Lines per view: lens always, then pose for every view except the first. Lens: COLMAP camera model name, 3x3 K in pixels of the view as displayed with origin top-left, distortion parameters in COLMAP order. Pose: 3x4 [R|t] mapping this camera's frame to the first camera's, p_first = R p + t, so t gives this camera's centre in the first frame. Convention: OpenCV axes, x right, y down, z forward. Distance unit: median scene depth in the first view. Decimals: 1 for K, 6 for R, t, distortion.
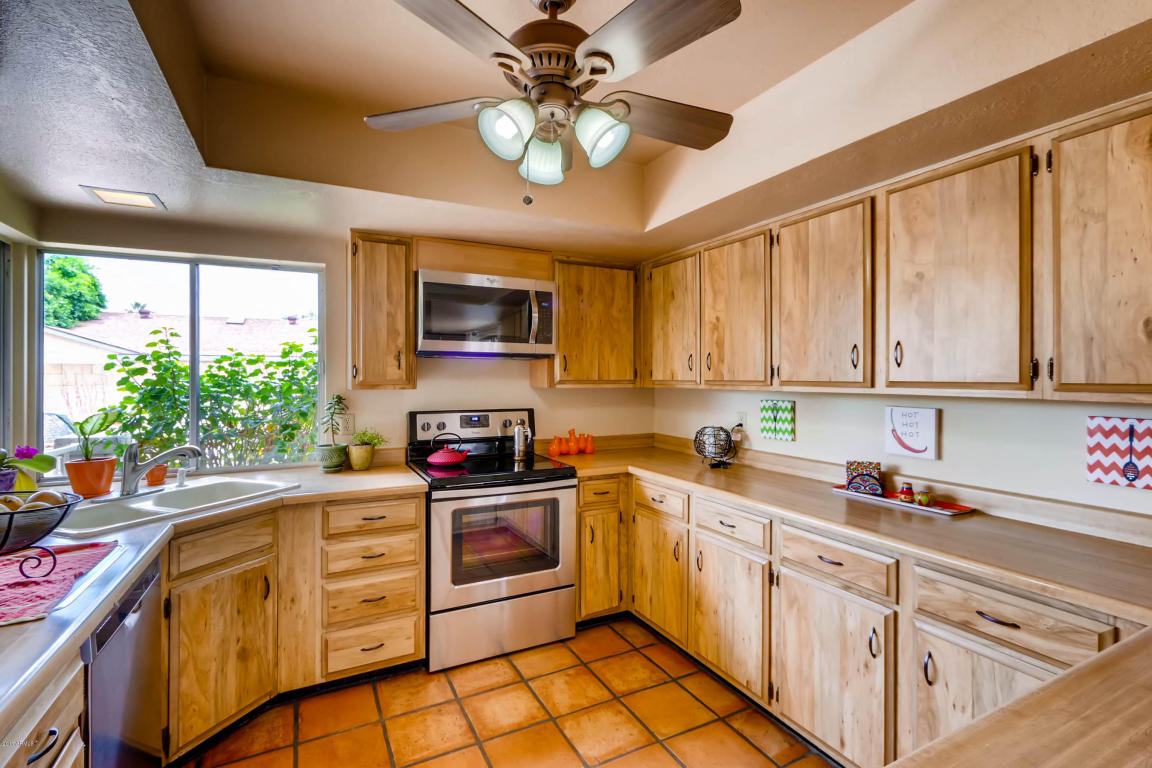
lens RADIAL K [[530.6, 0, 576.2], [0, 530.6, 376.2], [0, 0, 1]] dist [-0.001793, -0.000762]
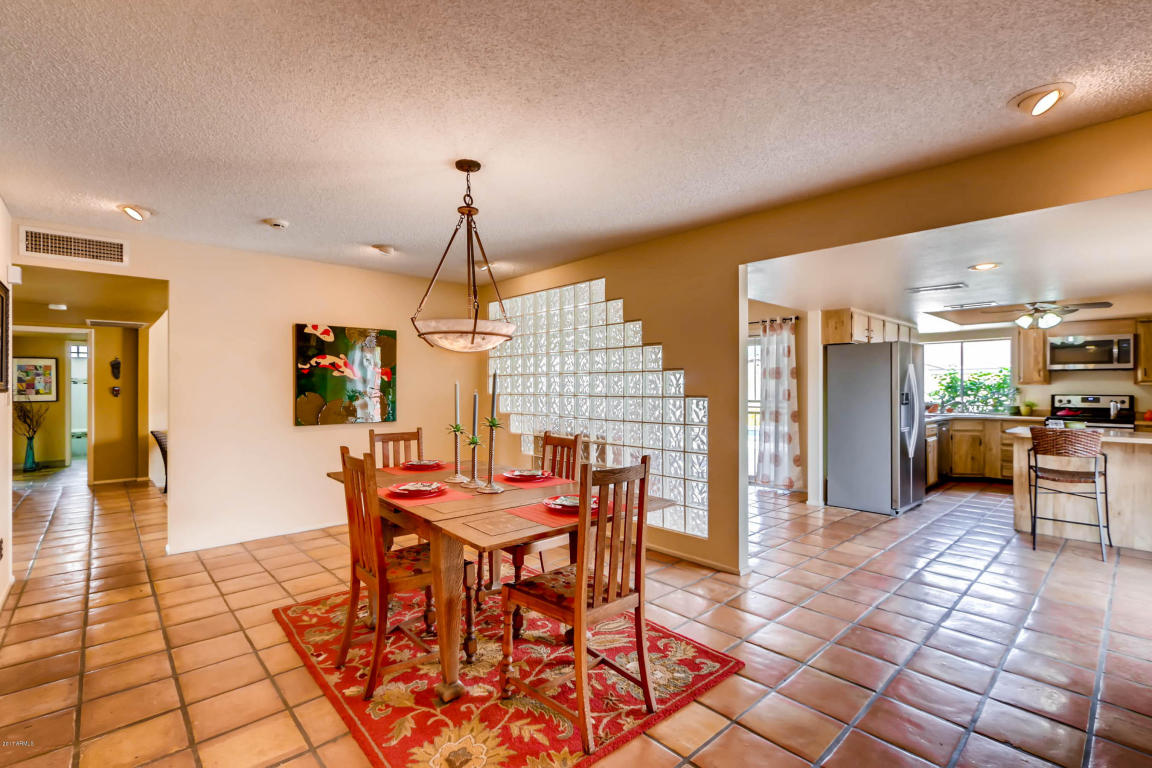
lens RADIAL K [[530.6, 0, 567.5], [0, 530.6, 384.6], [0, 0, 1]] dist [-0.001793, -0.000762]
pose [[0.261397, -0.005531, -0.965215, 1.418047], [-0.001265, 0.999981, -0.006073, 0.039312], [0.965231, 0.002809, 0.261385, -1.727540]]
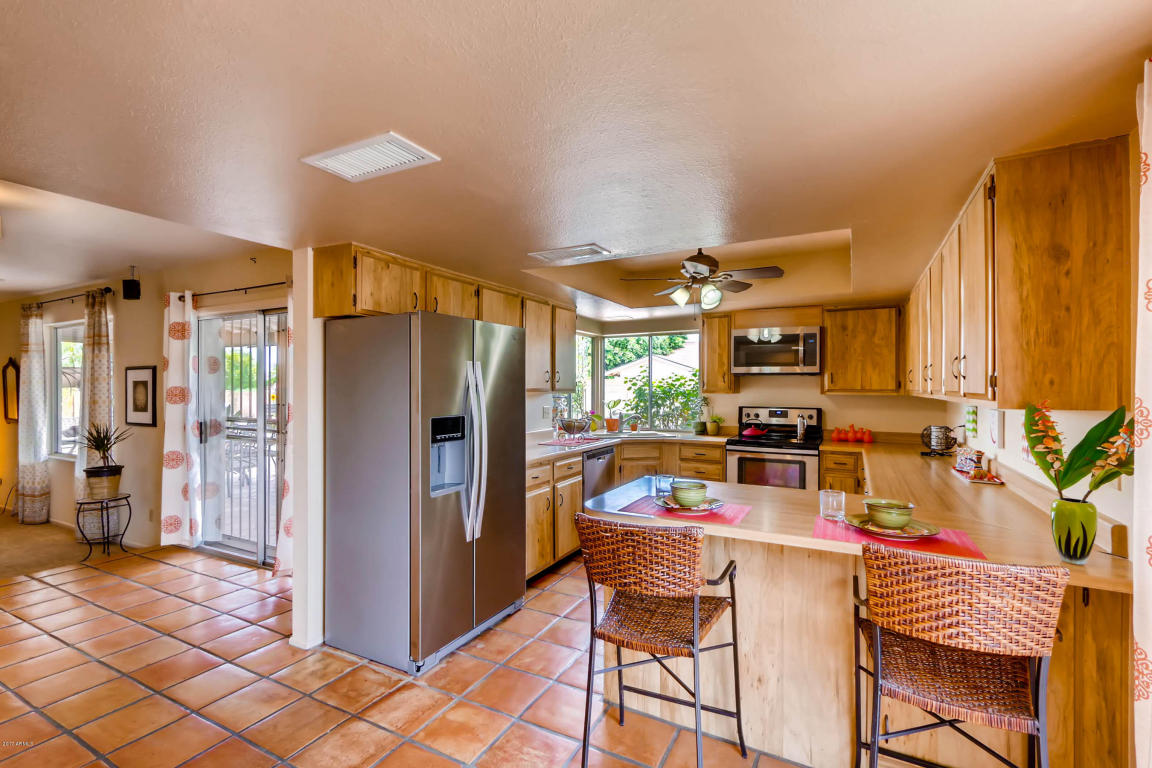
lens RADIAL K [[530.6, 0, 581.4], [0, 530.6, 384.6], [0, 0, 1]] dist [-0.001793, -0.000762]
pose [[0.580041, -0.002587, -0.814583, 0.839431], [-0.001367, 0.999990, -0.004149, 0.001243], [0.814586, 0.003520, 0.580032, -0.477745]]
